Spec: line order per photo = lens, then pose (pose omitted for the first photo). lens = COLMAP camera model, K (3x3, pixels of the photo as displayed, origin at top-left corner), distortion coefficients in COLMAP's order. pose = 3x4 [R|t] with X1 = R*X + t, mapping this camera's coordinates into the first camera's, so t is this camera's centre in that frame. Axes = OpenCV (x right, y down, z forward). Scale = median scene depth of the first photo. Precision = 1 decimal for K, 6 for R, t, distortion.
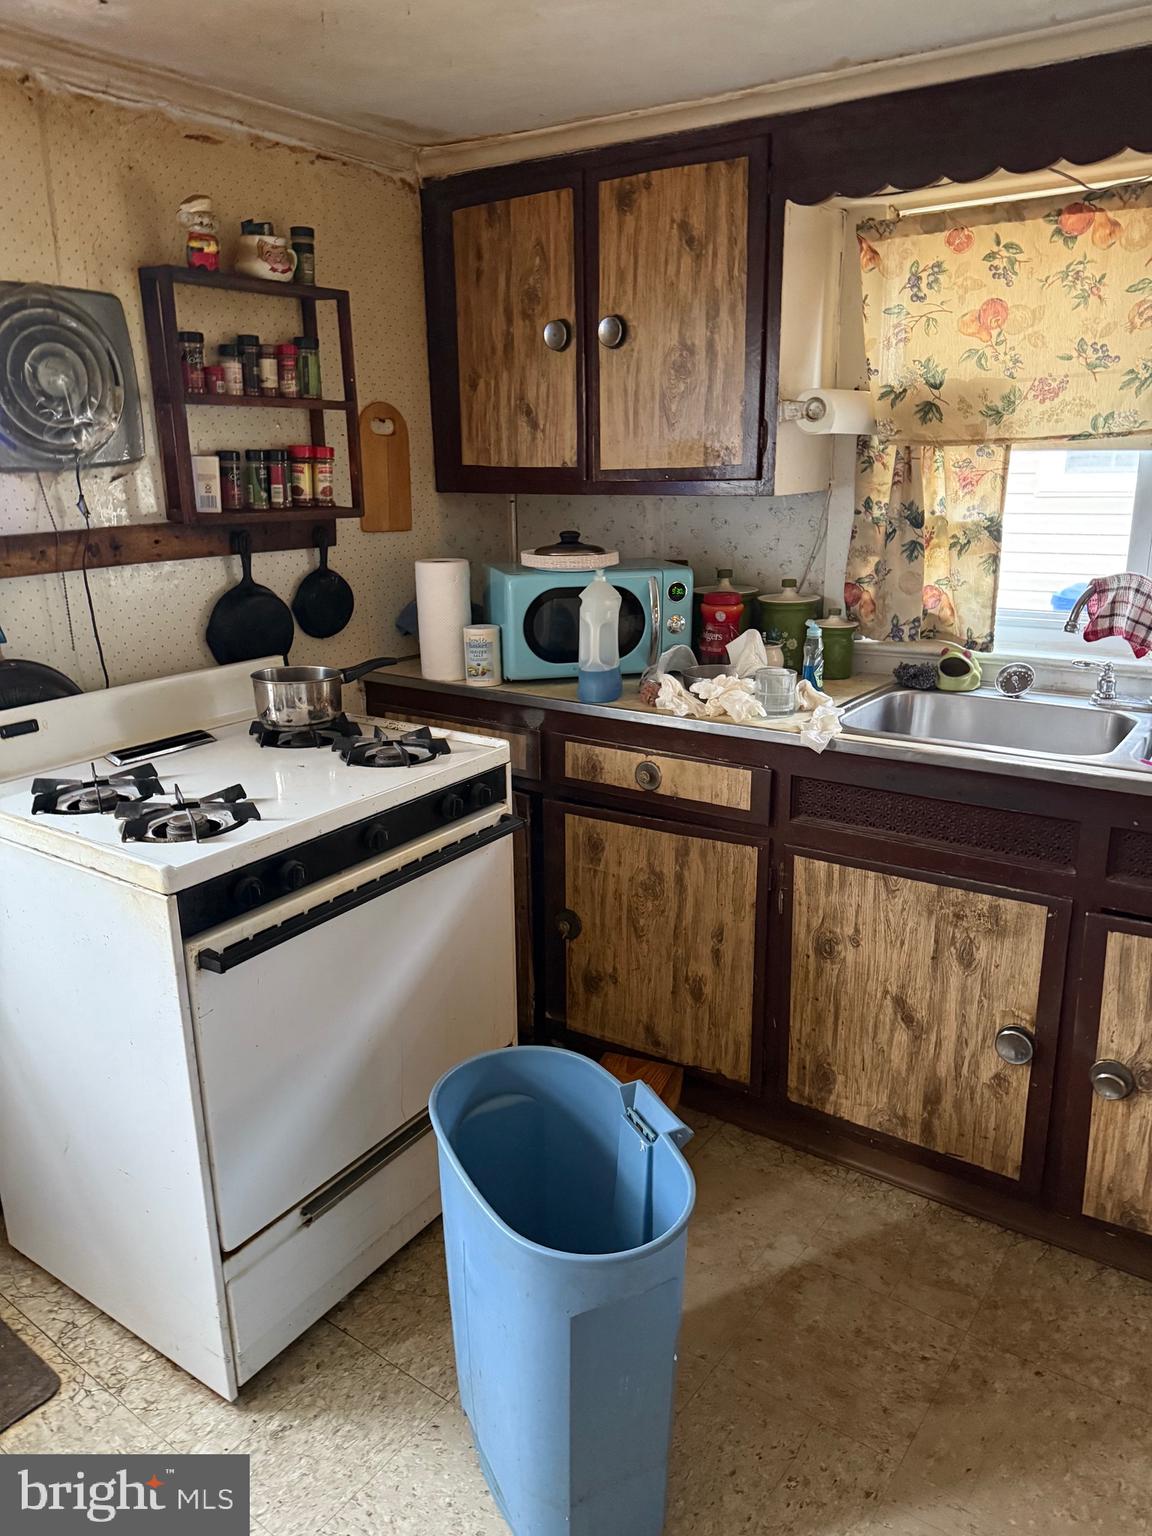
lens RADIAL K [[1085.7, 0, 558.8], [0, 1085.7, 765.9], [0, 0, 1]] dist [0.085501, -0.098831]
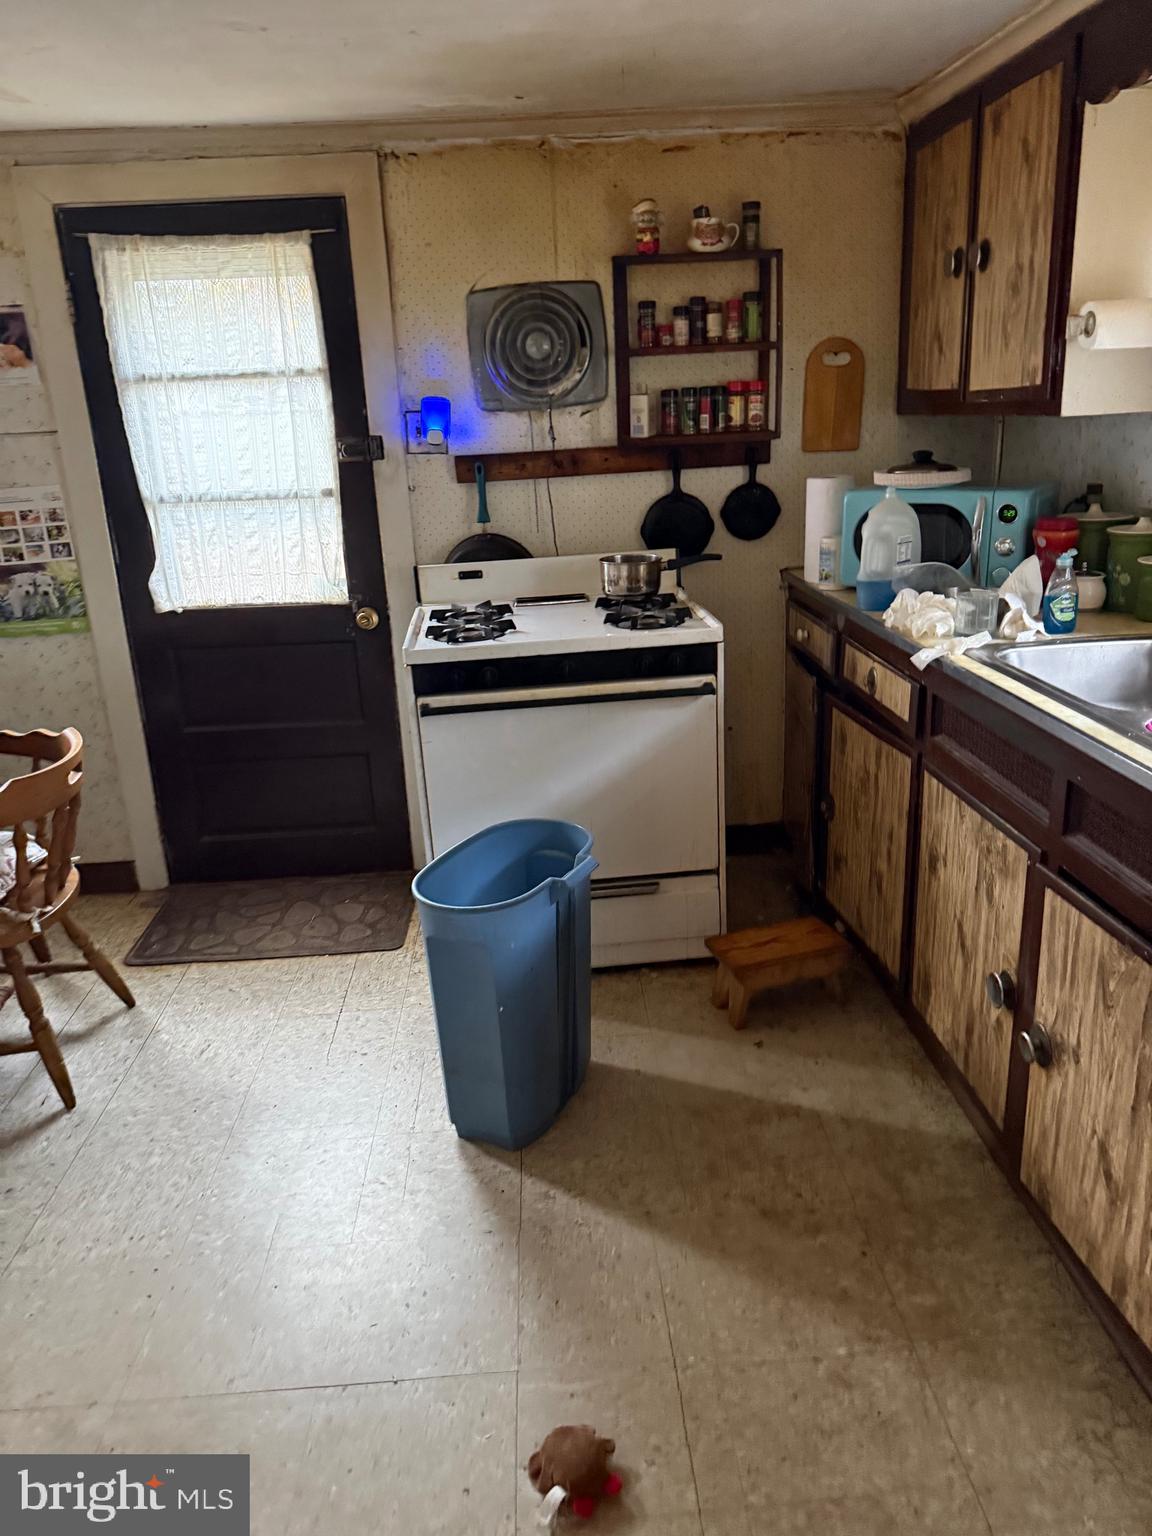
lens RADIAL K [[1074.5, 0, 579.5], [0, 1074.5, 774.9], [0, 0, 1]] dist [0.094759, -0.120815]
pose [[0.640501, 0.228003, -0.733330, 0.720680], [-0.172045, 0.973240, 0.152327, -0.013801], [0.748437, 0.028600, 0.662588, 0.059382]]
